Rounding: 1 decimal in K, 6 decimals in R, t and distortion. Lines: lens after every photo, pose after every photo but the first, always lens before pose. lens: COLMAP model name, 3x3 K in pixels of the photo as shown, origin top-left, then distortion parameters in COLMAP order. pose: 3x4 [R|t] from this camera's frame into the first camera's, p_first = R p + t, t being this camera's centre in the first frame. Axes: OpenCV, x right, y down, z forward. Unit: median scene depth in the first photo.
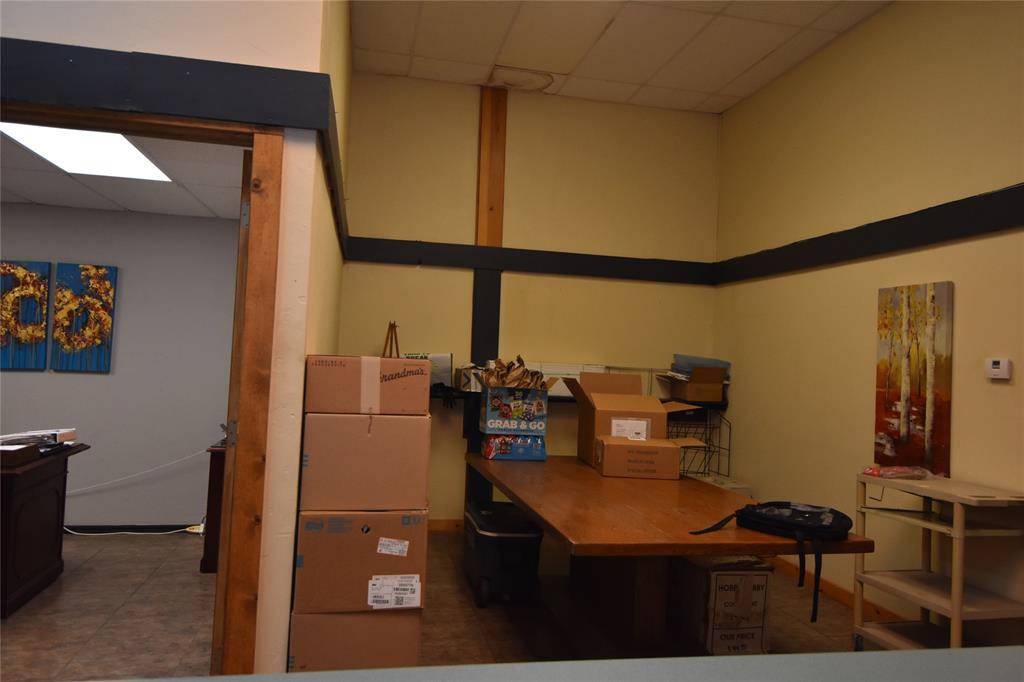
lens RADIAL K [[724.7, 0, 517.1], [0, 724.7, 328.8], [0, 0, 1]] dist [0.056958, -0.059397]
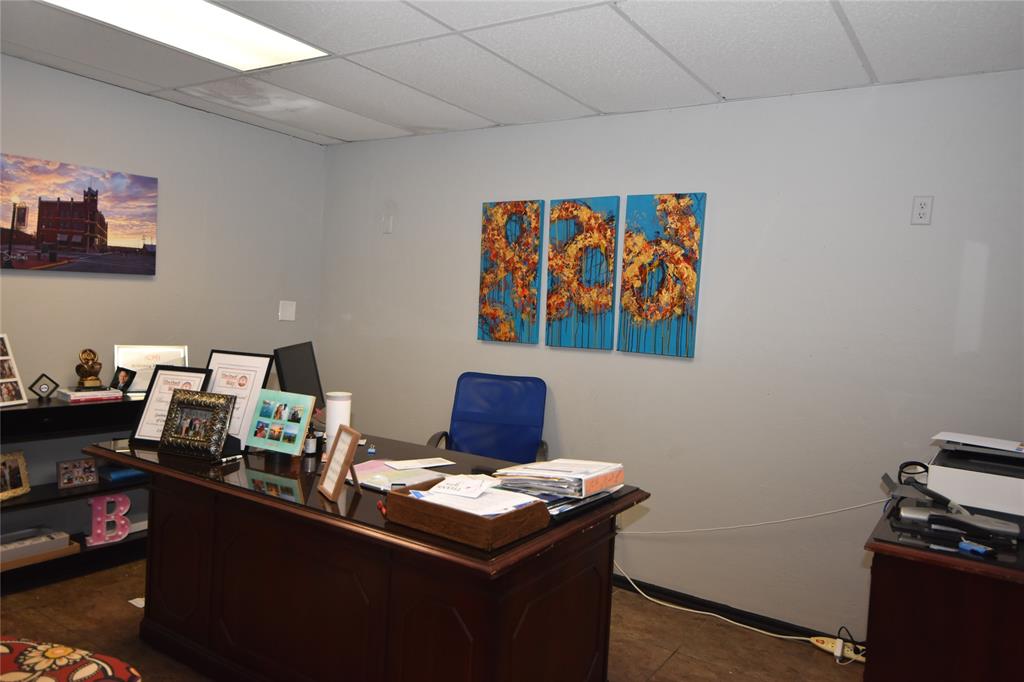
lens RADIAL K [[724.7, 0, 517.1], [0, 724.7, 328.8], [0, 0, 1]] dist [0.056958, -0.059397]
pose [[0.701012, 0.017320, -0.712939, -0.217020], [0.007276, 0.999479, 0.031435, 0.012207], [0.713112, -0.027224, 0.700521, 0.457042]]
